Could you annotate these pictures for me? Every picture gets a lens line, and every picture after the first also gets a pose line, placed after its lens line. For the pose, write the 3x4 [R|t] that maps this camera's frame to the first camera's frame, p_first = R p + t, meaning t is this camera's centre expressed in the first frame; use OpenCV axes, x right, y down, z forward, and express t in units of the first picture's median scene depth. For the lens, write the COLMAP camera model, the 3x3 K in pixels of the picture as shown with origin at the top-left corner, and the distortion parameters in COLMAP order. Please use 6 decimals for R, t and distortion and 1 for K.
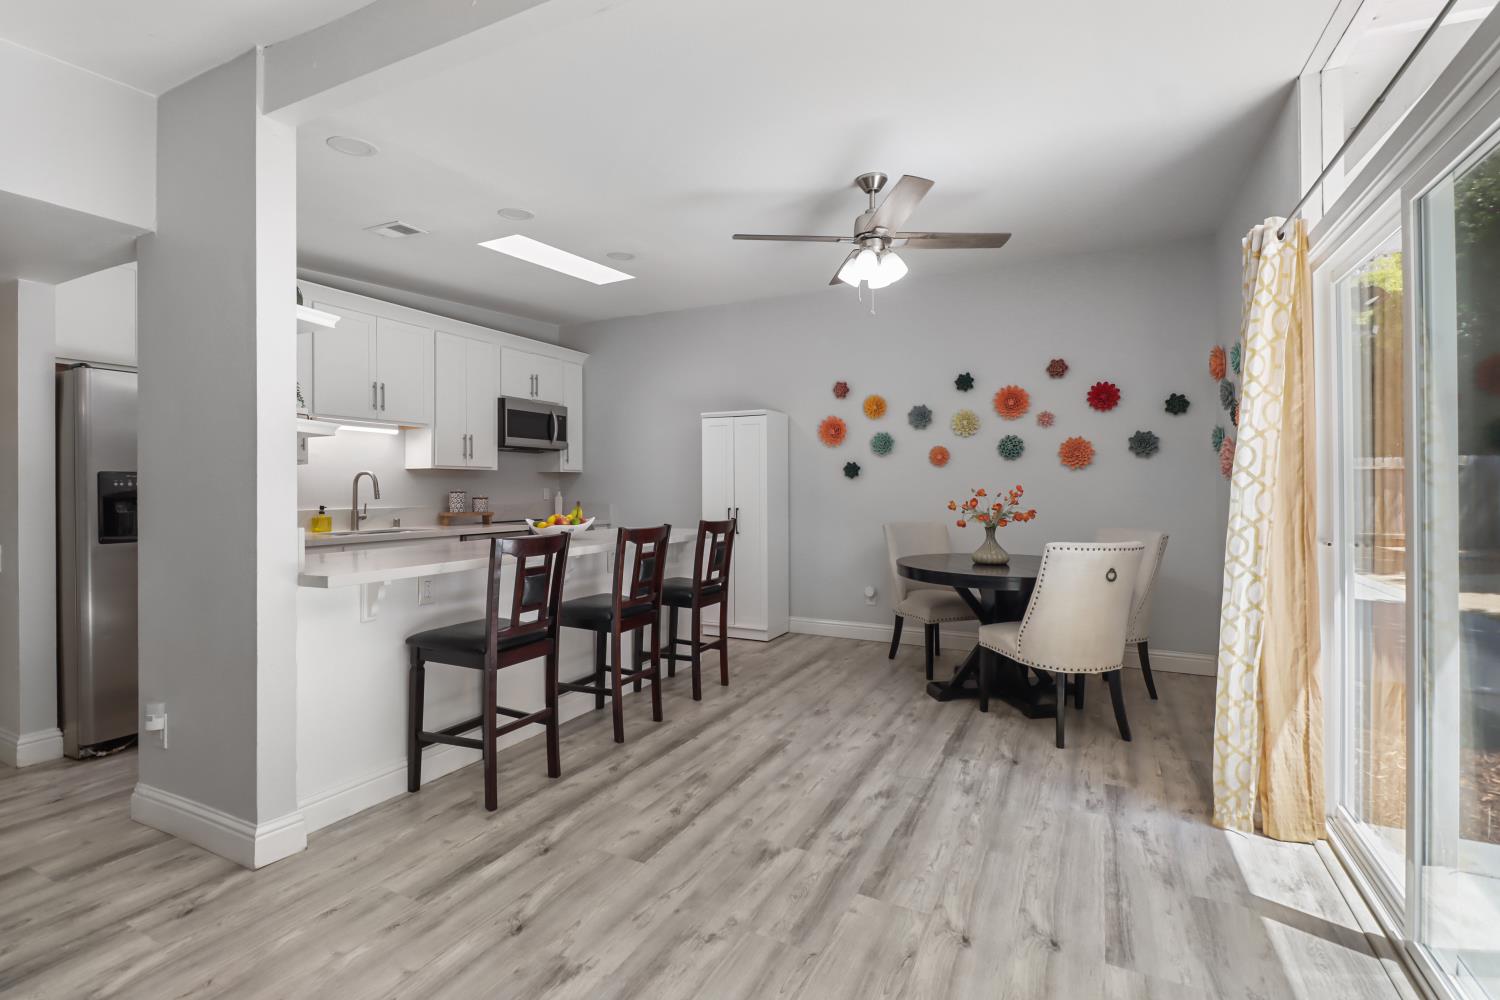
lens RADIAL K [[688.4, 0, 756.6], [0, 688.4, 490.1], [0, 0, 1]] dist [0.000667, -0.001189]
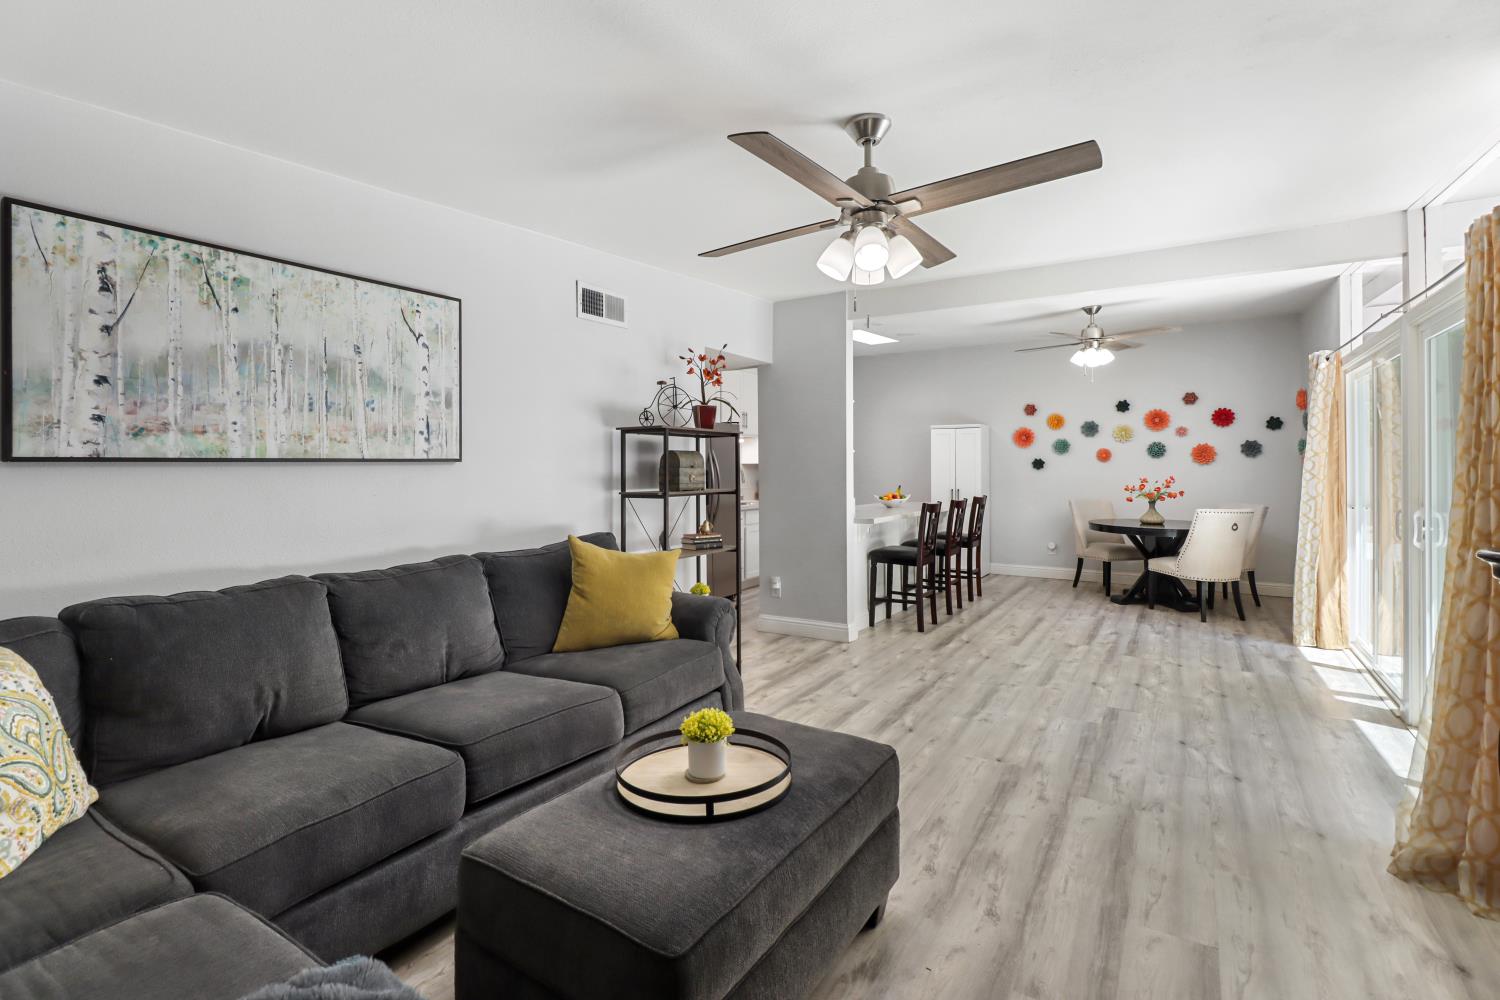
lens RADIAL K [[695.2, 0, 749.6], [0, 695.2, 475.0], [0, 0, 1]] dist [0.022522, -0.016405]
pose [[0.995349, 0.000432, -0.096336, -0.451689], [0.000144, 0.999982, 0.005965, -0.019231], [0.096337, -0.005951, 0.995331, -0.747084]]
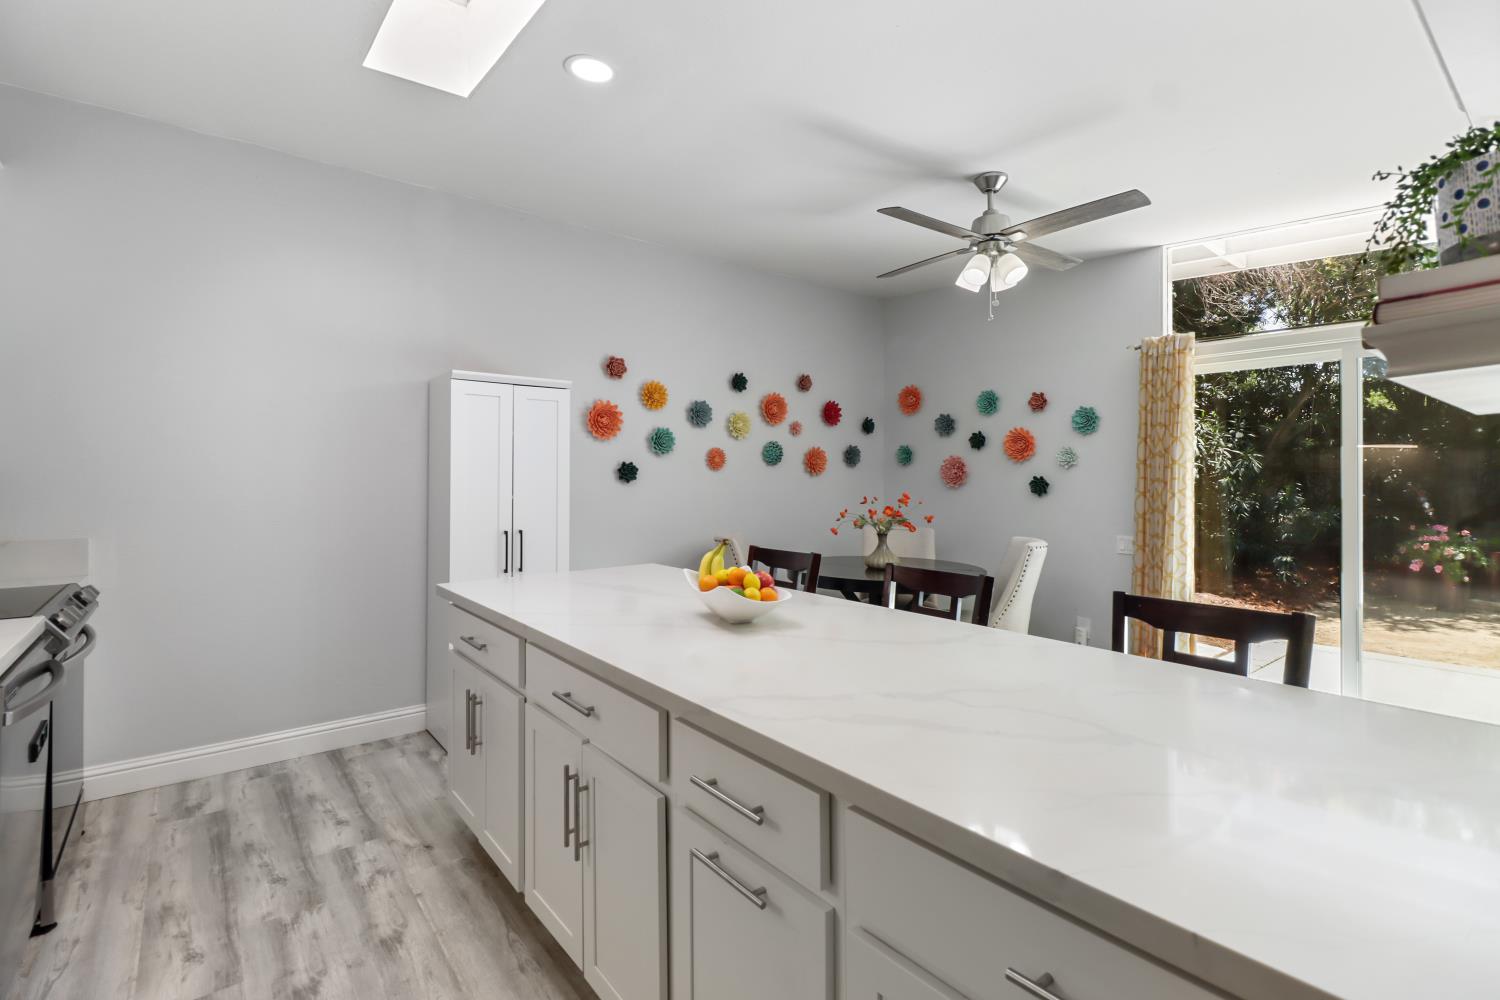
lens RADIAL K [[695.2, 0, 749.6], [0, 695.2, 475.0], [0, 0, 1]] dist [0.022522, -0.016405]
pose [[0.413815, 0.009302, 0.910313, -0.705873], [0.001735, 0.999938, -0.011006, -0.022464], [-0.910359, 0.006133, 0.413773, 0.734691]]
